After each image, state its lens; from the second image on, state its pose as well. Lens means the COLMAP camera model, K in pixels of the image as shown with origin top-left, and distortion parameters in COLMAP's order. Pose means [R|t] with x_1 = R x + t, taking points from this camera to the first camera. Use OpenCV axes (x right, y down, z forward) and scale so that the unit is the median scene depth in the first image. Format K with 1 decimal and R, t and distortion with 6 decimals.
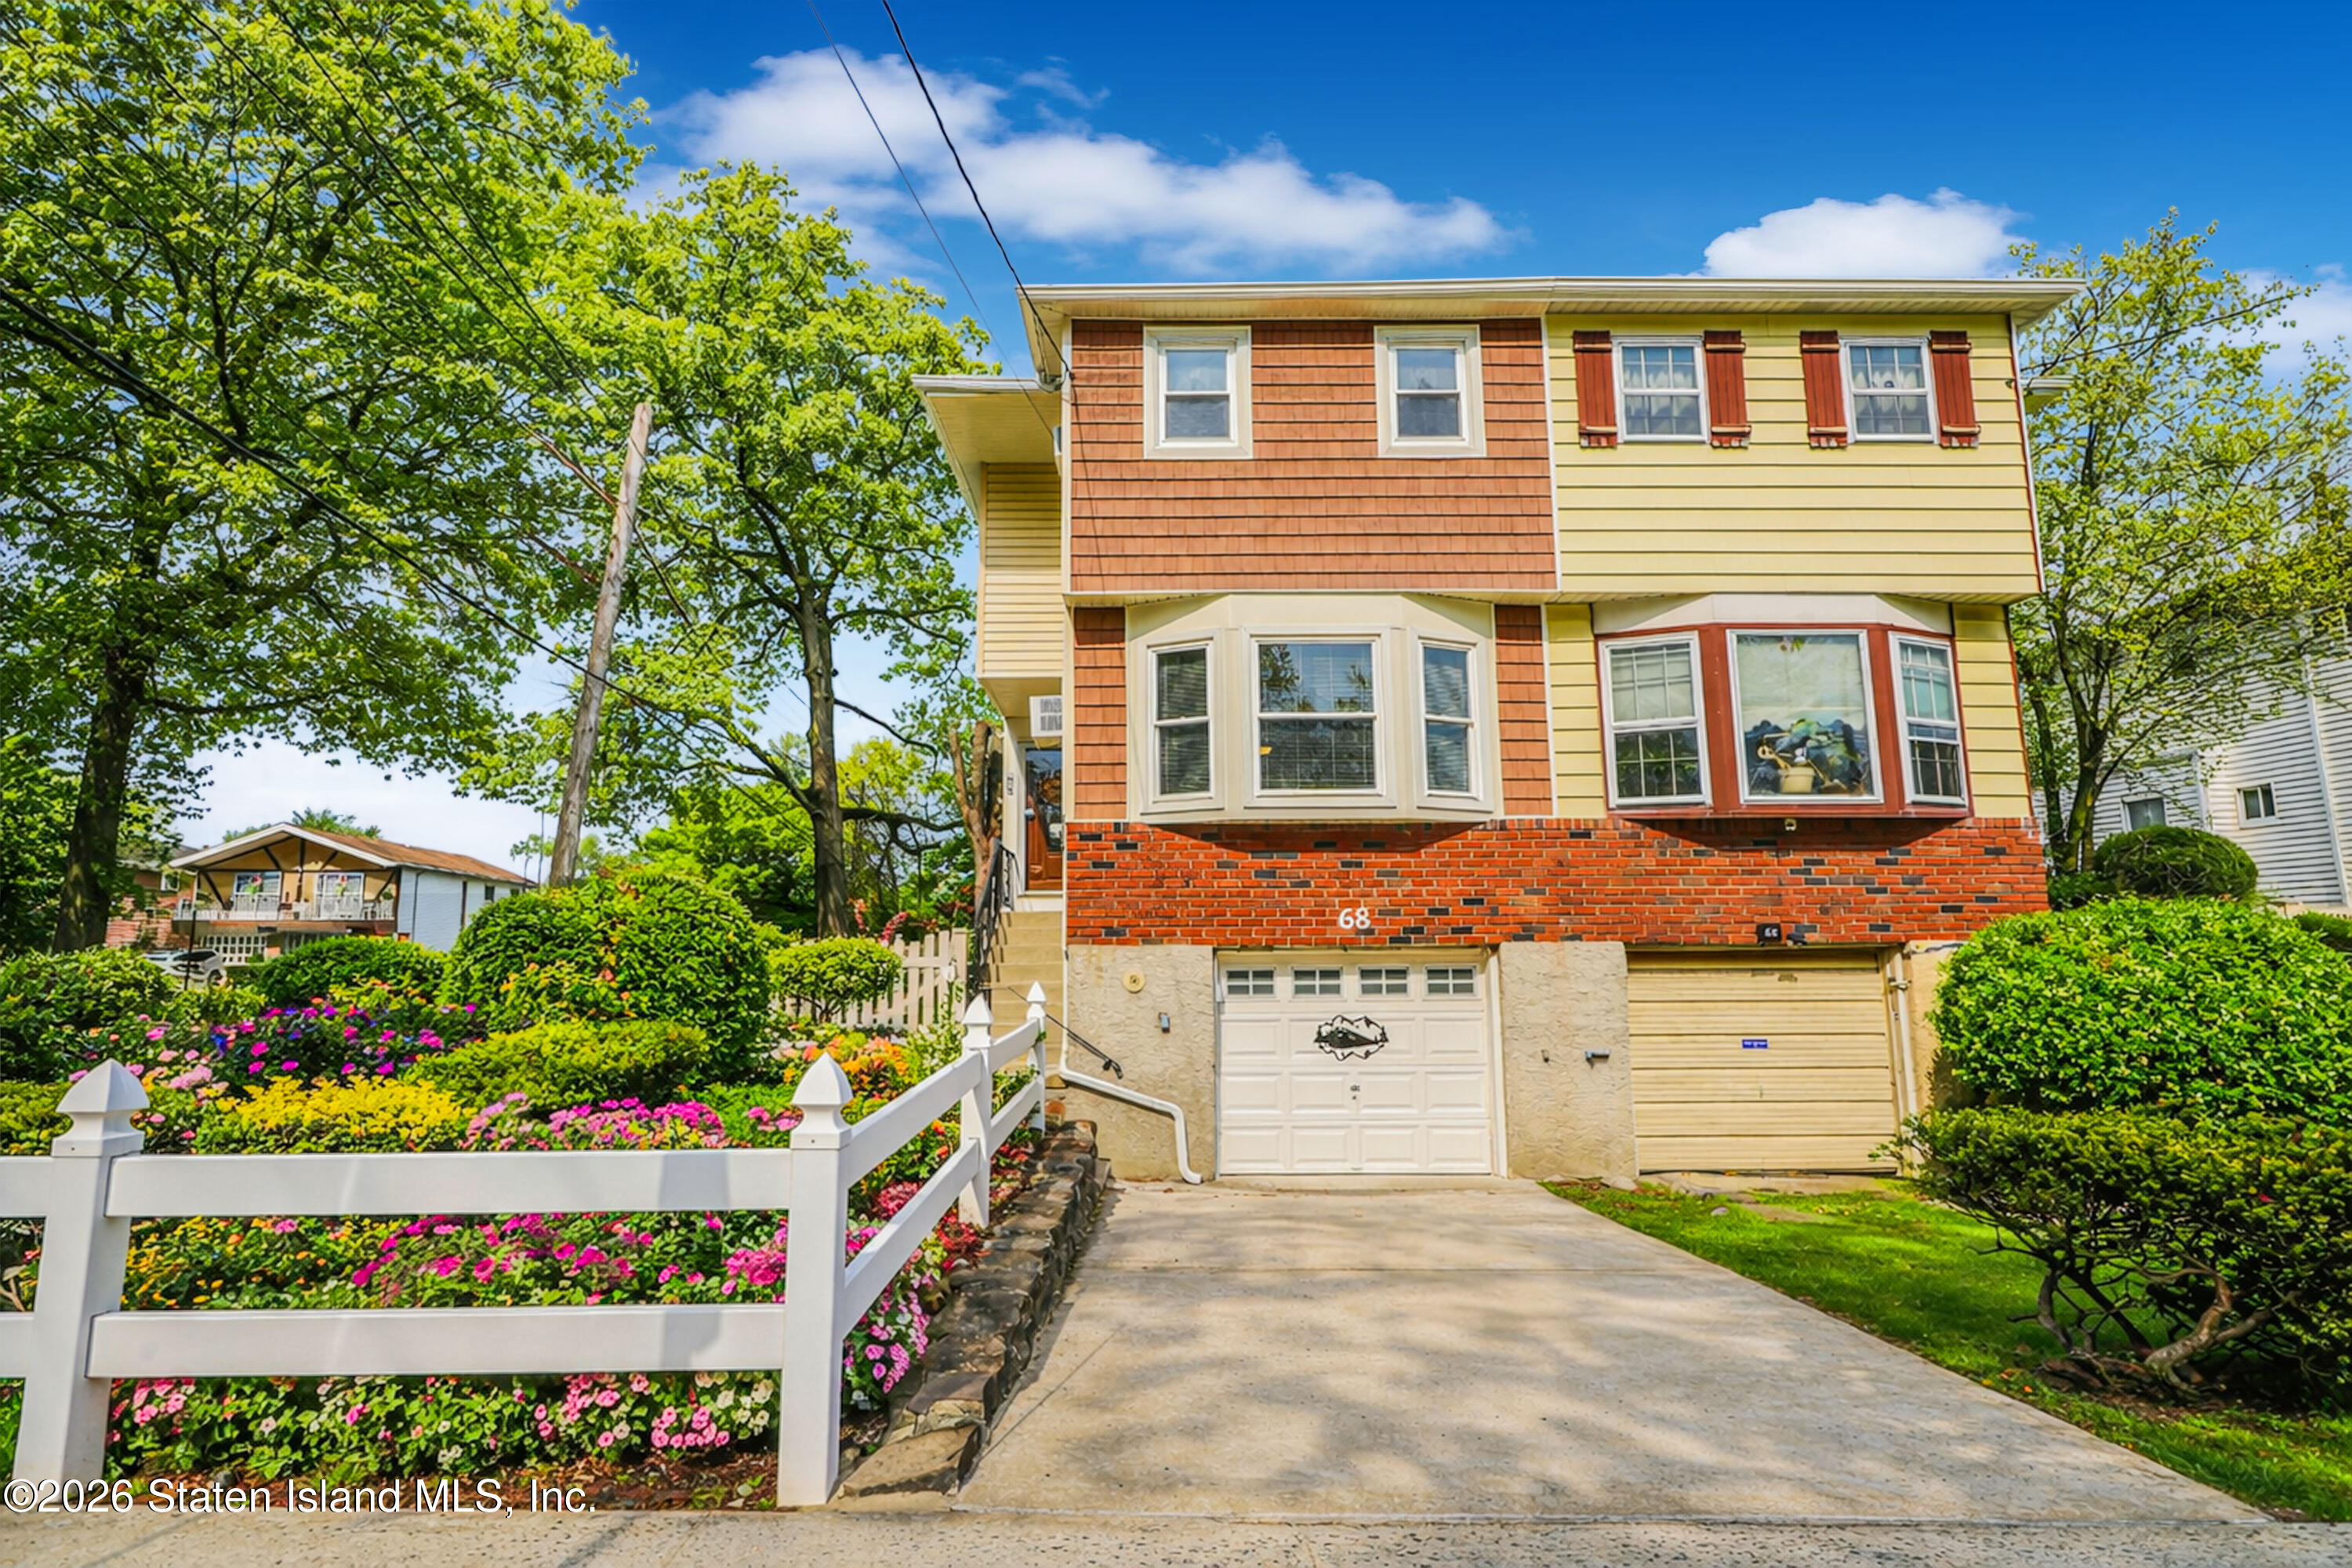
lens RADIAL K [[1247.4, 0, 1168.7], [0, 1247.4, 774.8], [0, 0, 1]] dist [-0.000588, -0.000064]
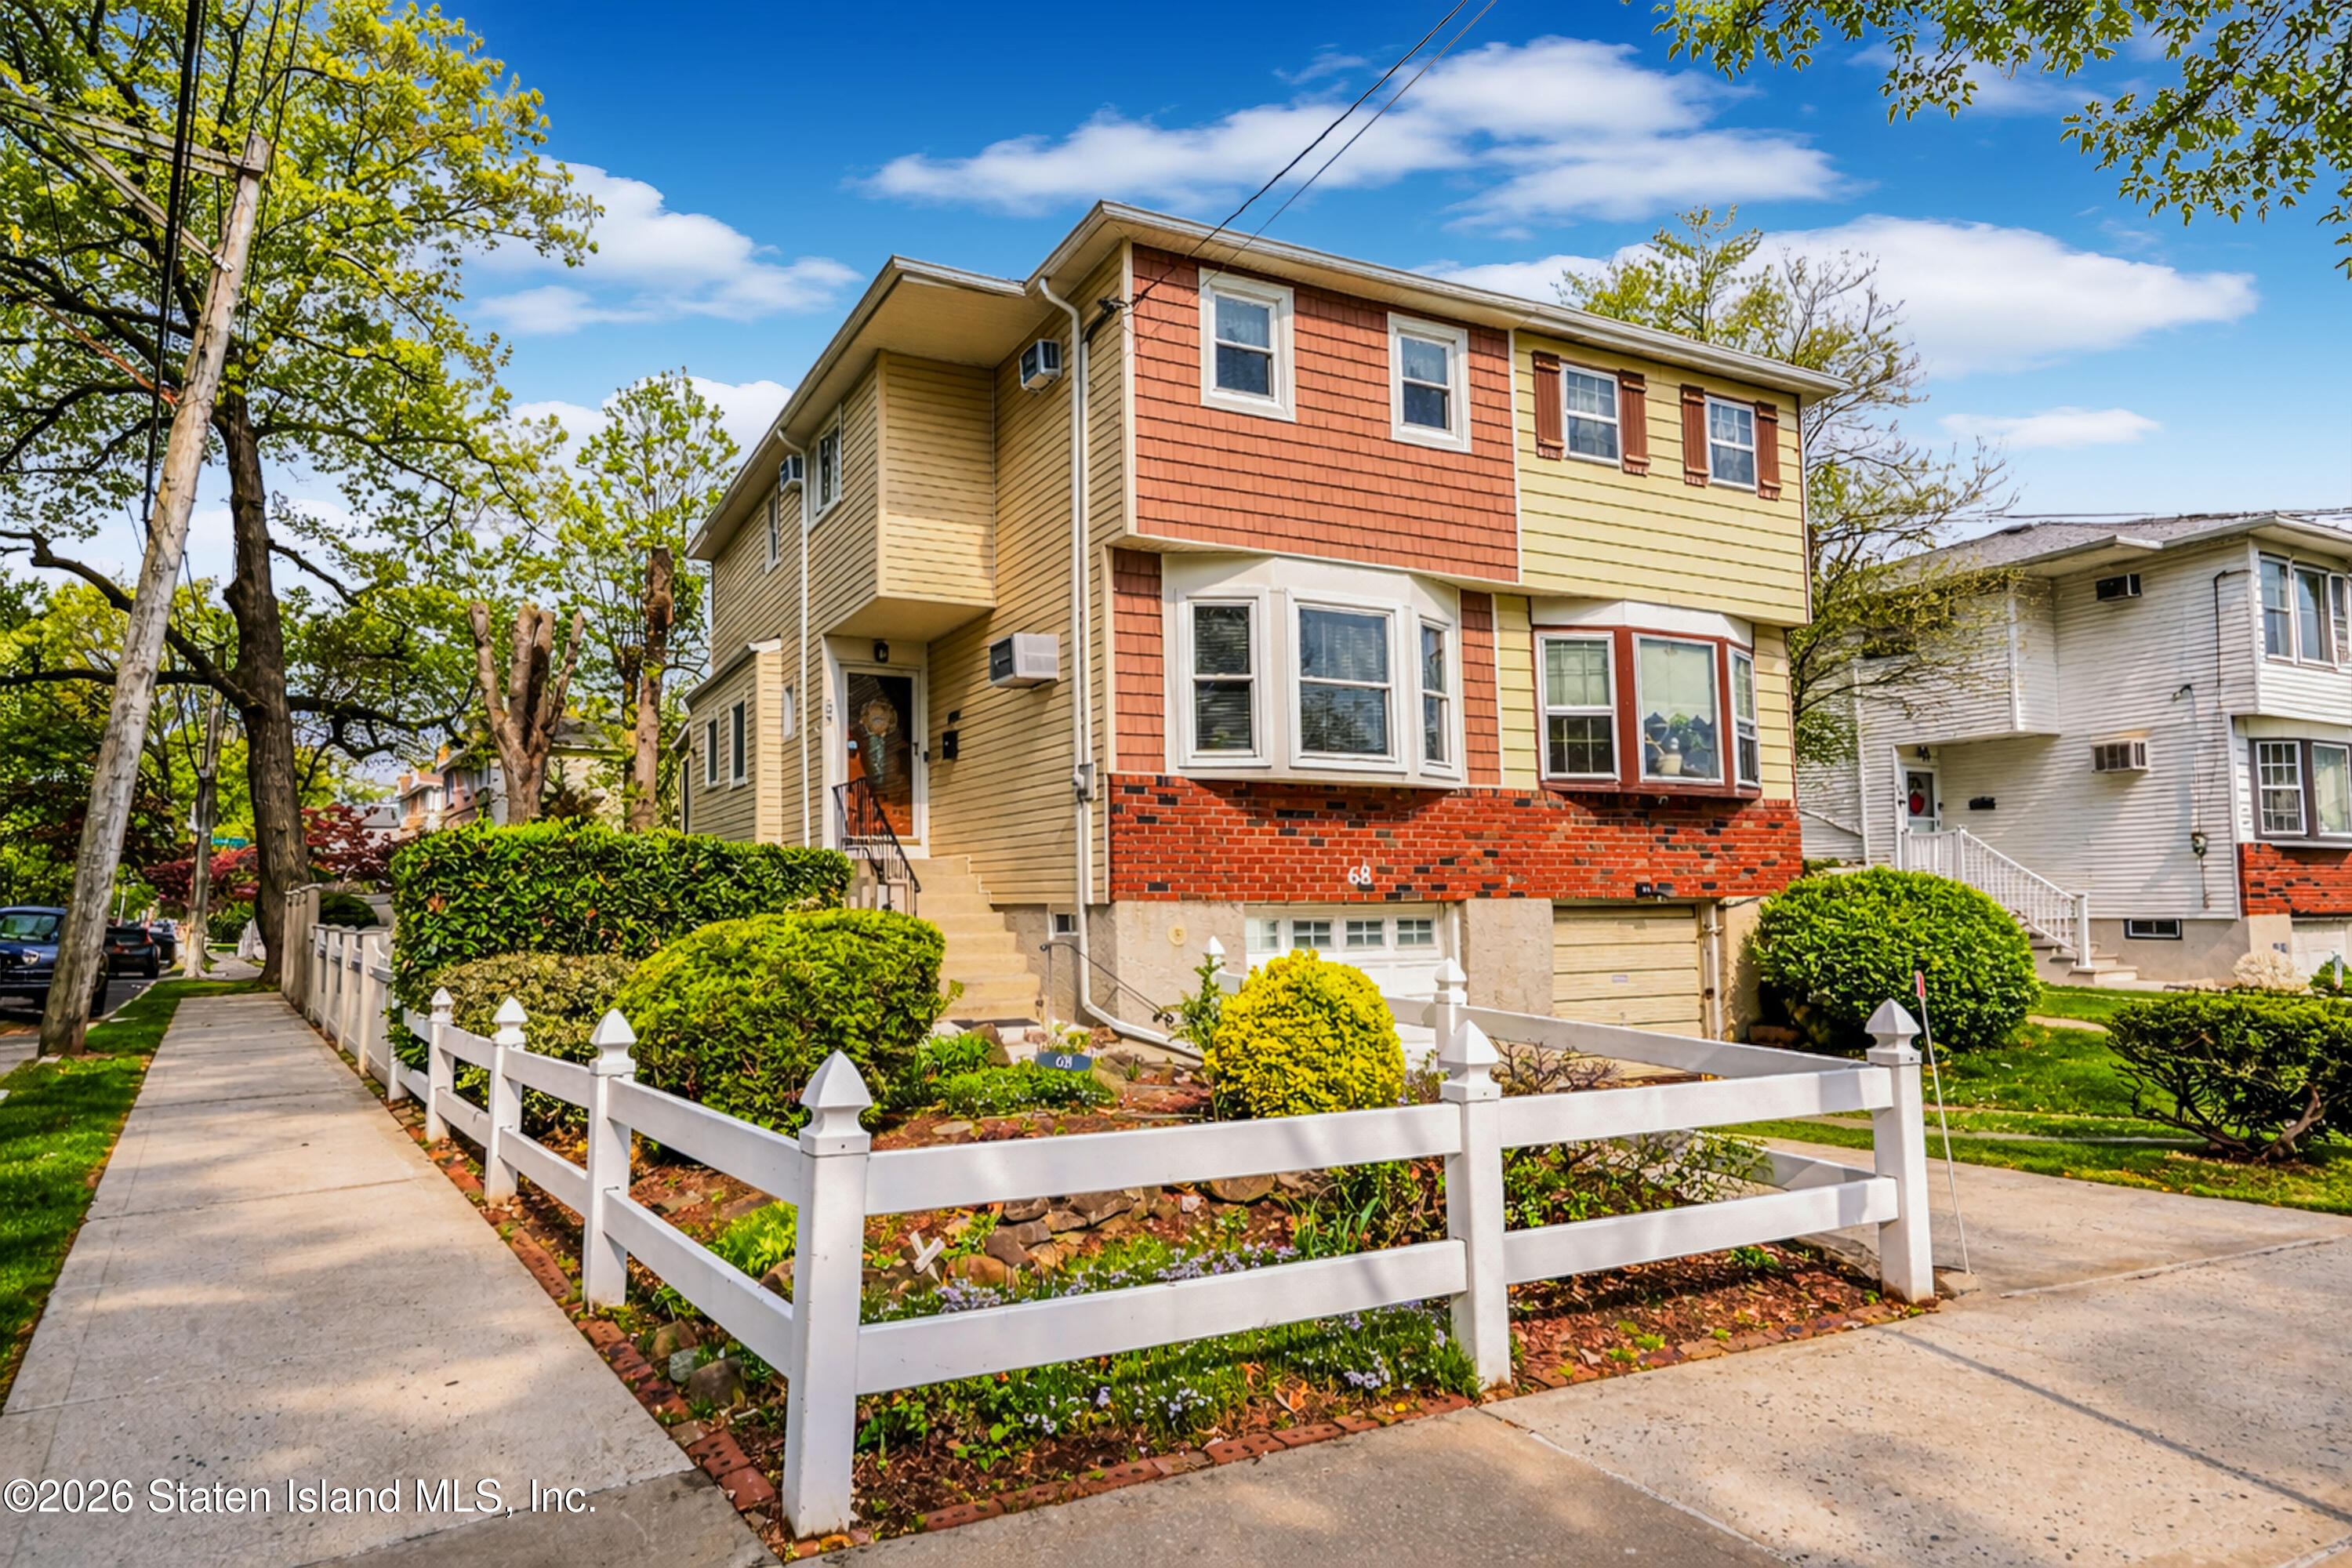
lens RADIAL K [[1396.3, 0, 1174.1], [0, 1396.3, 785.0], [0, 0, 1]] dist [0.003533, 0.000004]
pose [[0.892185, 0.037654, 0.450099, -0.519505], [-0.063360, 0.997099, 0.042180, -0.001775], [-0.447205, -0.066150, 0.891982, 0.011364]]
